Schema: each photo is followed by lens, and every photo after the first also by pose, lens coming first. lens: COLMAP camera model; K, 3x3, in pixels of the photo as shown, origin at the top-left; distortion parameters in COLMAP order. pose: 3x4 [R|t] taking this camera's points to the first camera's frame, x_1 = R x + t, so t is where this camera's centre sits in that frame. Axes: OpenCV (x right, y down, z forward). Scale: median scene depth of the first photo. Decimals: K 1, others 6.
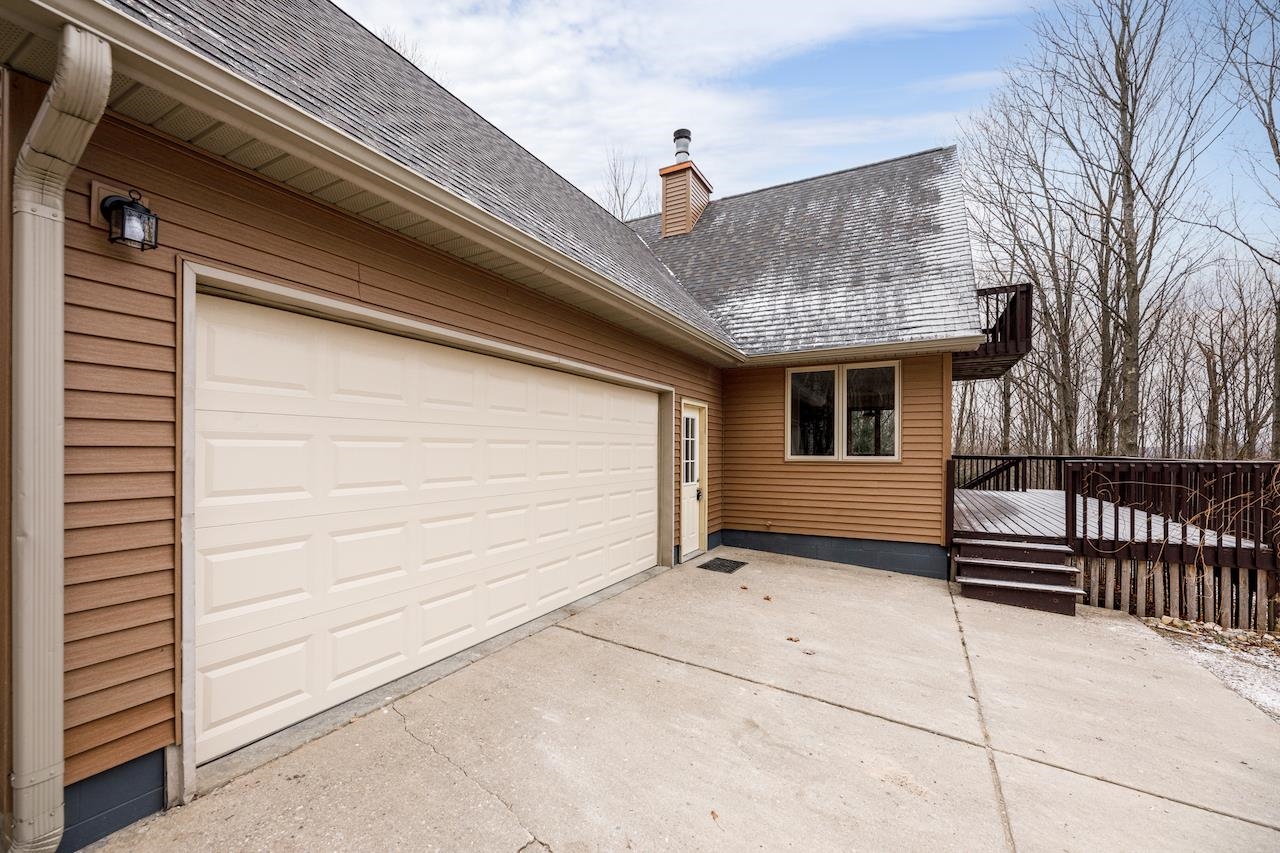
lens RADIAL K [[526.9, 0, 632.6], [0, 526.9, 432.5], [0, 0, 1]] dist [0.002457, -0.000086]
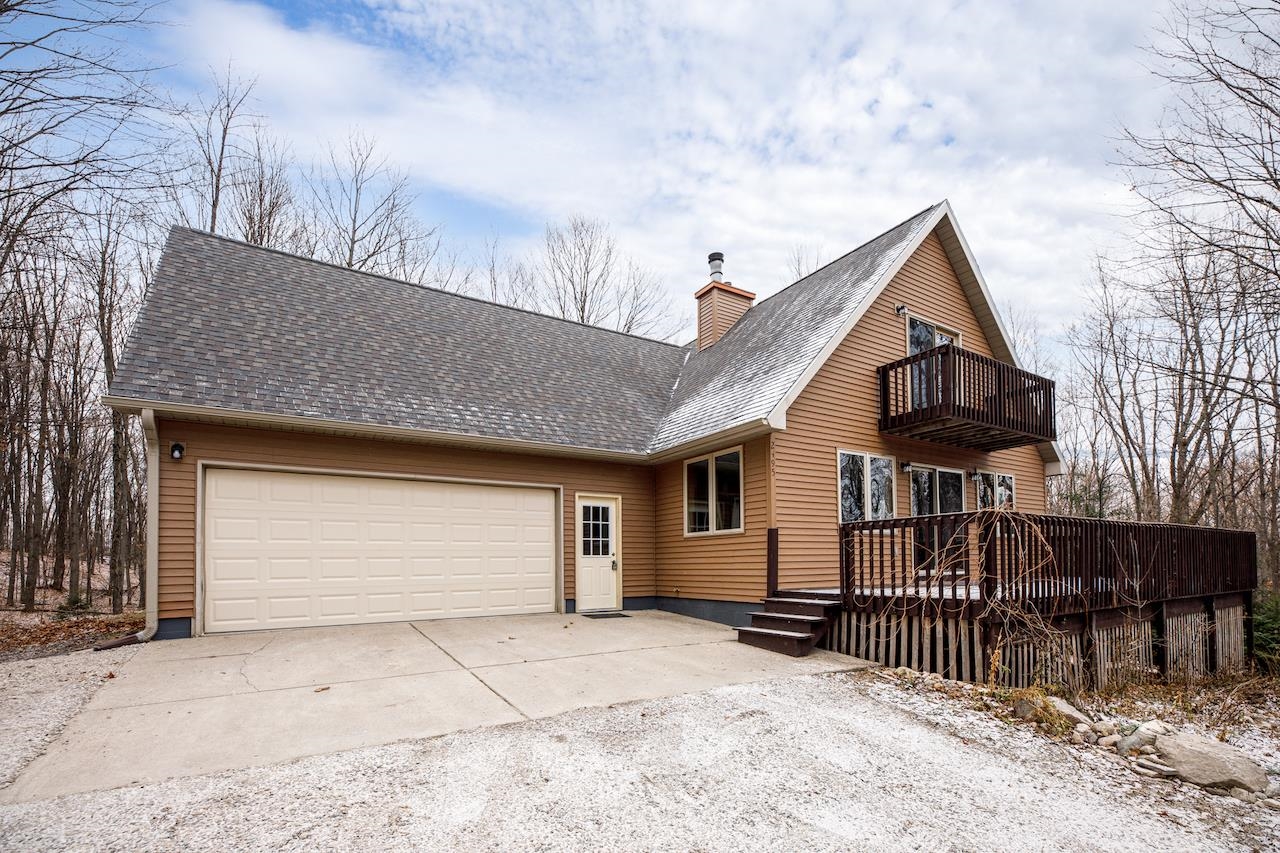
lens RADIAL K [[557.9, 0, 641.9], [0, 557.9, 524.0], [0, 0, 1]] dist [0.004209, -0.000192]
pose [[0.872000, -0.047128, -0.487231, 0.973671], [0.030669, 0.998659, -0.041708, 0.086211], [0.488544, 0.021426, 0.872276, -0.186151]]
